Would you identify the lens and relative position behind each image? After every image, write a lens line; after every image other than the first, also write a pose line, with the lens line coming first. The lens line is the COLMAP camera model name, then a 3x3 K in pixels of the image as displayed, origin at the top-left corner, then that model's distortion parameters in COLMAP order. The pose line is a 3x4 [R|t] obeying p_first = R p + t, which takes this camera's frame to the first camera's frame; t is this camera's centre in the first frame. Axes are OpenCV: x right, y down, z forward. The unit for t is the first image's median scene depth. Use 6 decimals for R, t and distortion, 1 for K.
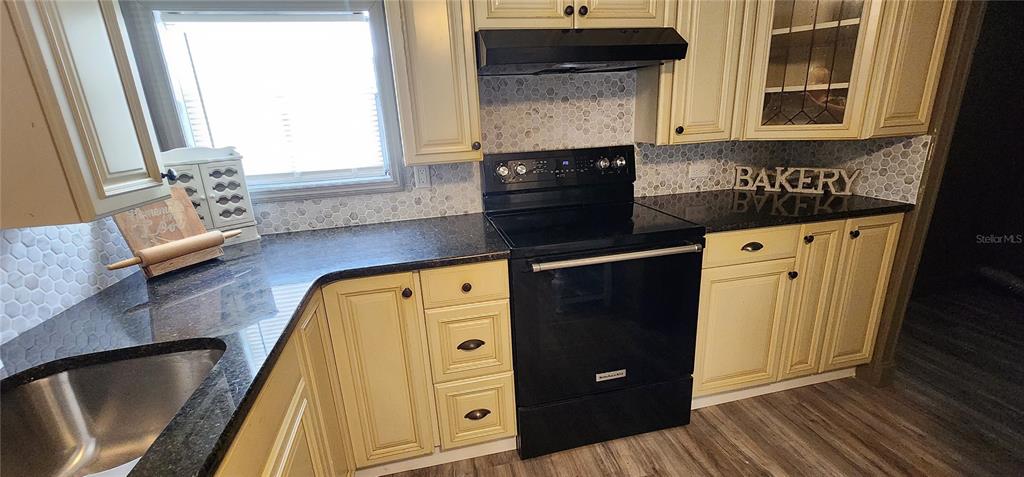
lens RADIAL K [[426.7, 0, 511.7], [0, 426.7, 243.0], [0, 0, 1]] dist [-0.000335, 0.000866]
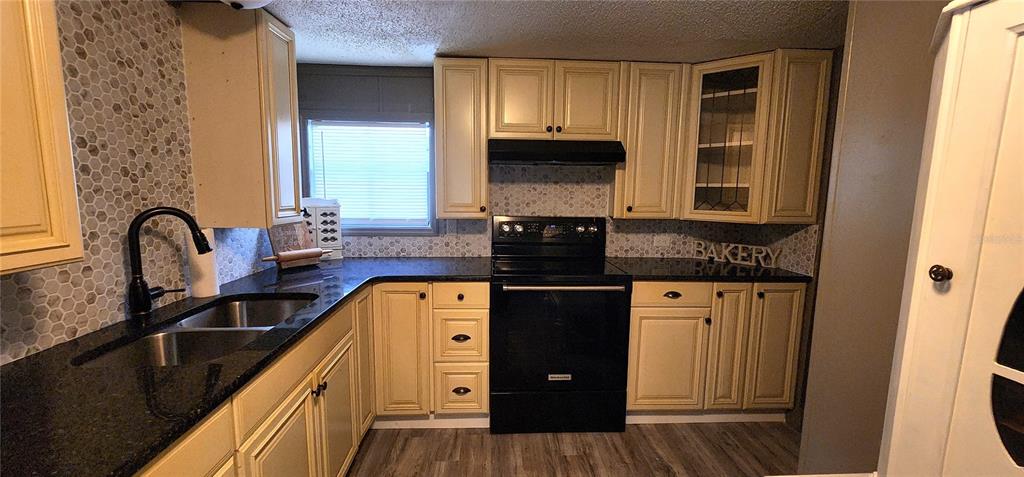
lens RADIAL K [[426.7, 0, 511.0], [0, 426.7, 241.1], [0, 0, 1]] dist [-0.000335, 0.000866]
pose [[0.983618, 0.080983, -0.161049, 0.253431], [-0.106693, 0.981657, -0.158008, 0.108509], [0.145299, 0.172602, 0.974216, -0.424608]]
